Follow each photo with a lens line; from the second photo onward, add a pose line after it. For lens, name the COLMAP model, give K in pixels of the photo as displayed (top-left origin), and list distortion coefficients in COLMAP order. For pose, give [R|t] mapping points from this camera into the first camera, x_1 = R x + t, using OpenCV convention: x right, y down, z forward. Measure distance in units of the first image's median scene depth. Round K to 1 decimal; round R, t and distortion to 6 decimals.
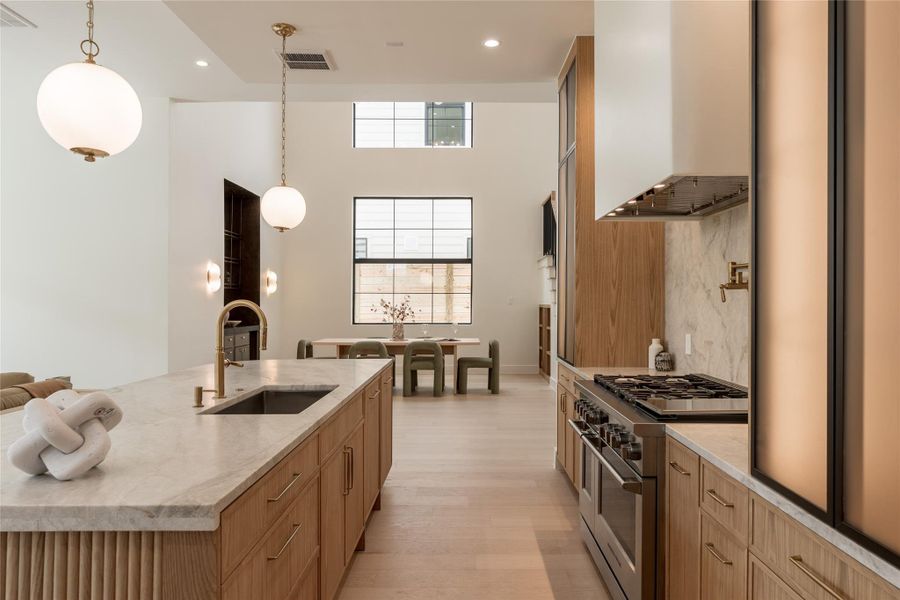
lens RADIAL K [[606.2, 0, 467.9], [0, 606.2, 296.1], [0, 0, 1]] dist [-0.006178, -0.000745]
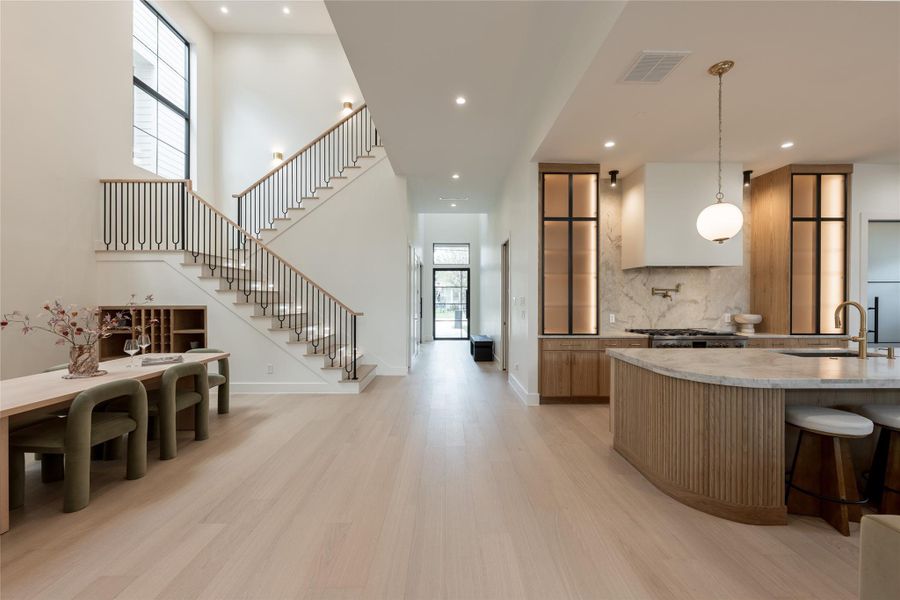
lens RADIAL K [[361.5, 0, 447.3], [0, 361.5, 300.6], [0, 0, 1]] dist [0.000447, 0.000107]
pose [[-0.004563, -0.004259, 0.999981, -0.358632], [-0.005206, 0.999977, 0.004236, 0.001967], [-0.999976, -0.005187, -0.004585, 0.548143]]
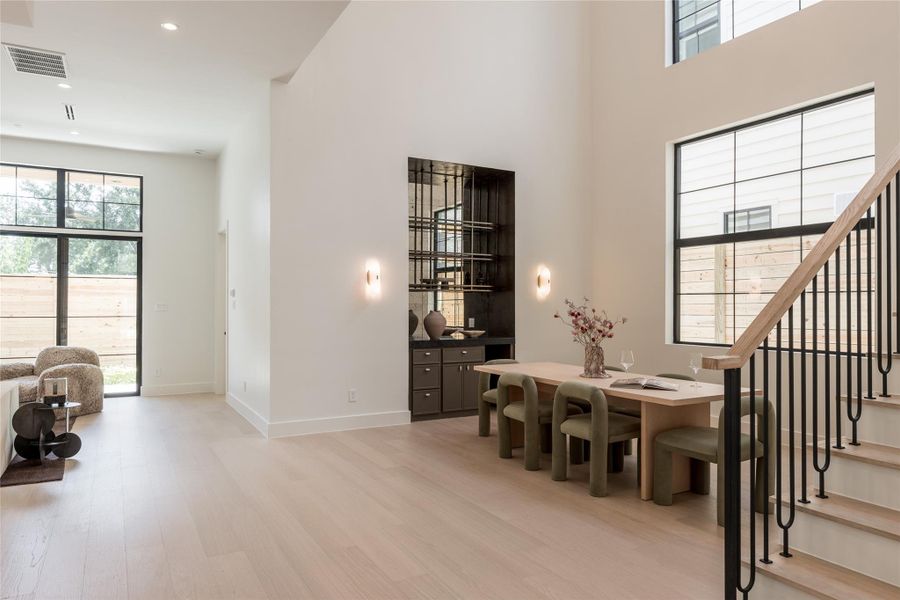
lens RADIAL K [[600.1, 0, 450.0], [0, 600.1, 300.0], [0, 0, 1]] dist [0.004562, 0.002545]
pose [[0.486091, -0.008080, -0.873871, 0.252464], [0.005783, 0.999965, -0.006029, 0.003329], [0.873889, -0.002123, 0.486120, 0.493429]]
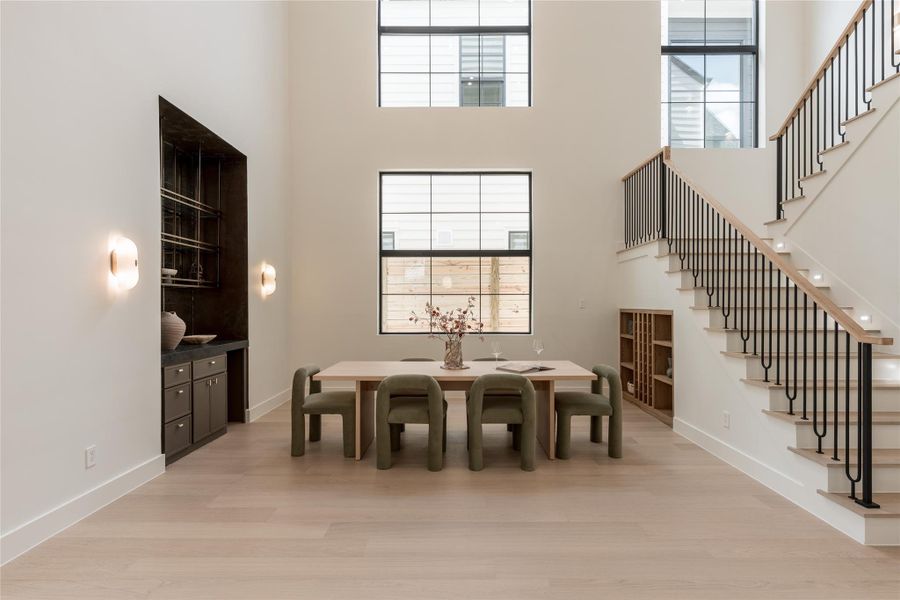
lens RADIAL K [[436.6, 0, 454.3], [0, 436.6, 303.7], [0, 0, 1]] dist [0.000222, -0.000200]
pose [[0.999979, -0.003255, -0.005601, -0.090619], [0.003323, 0.999920, 0.012238, 0.000248], [0.005561, -0.012256, 0.999909, 0.440610]]
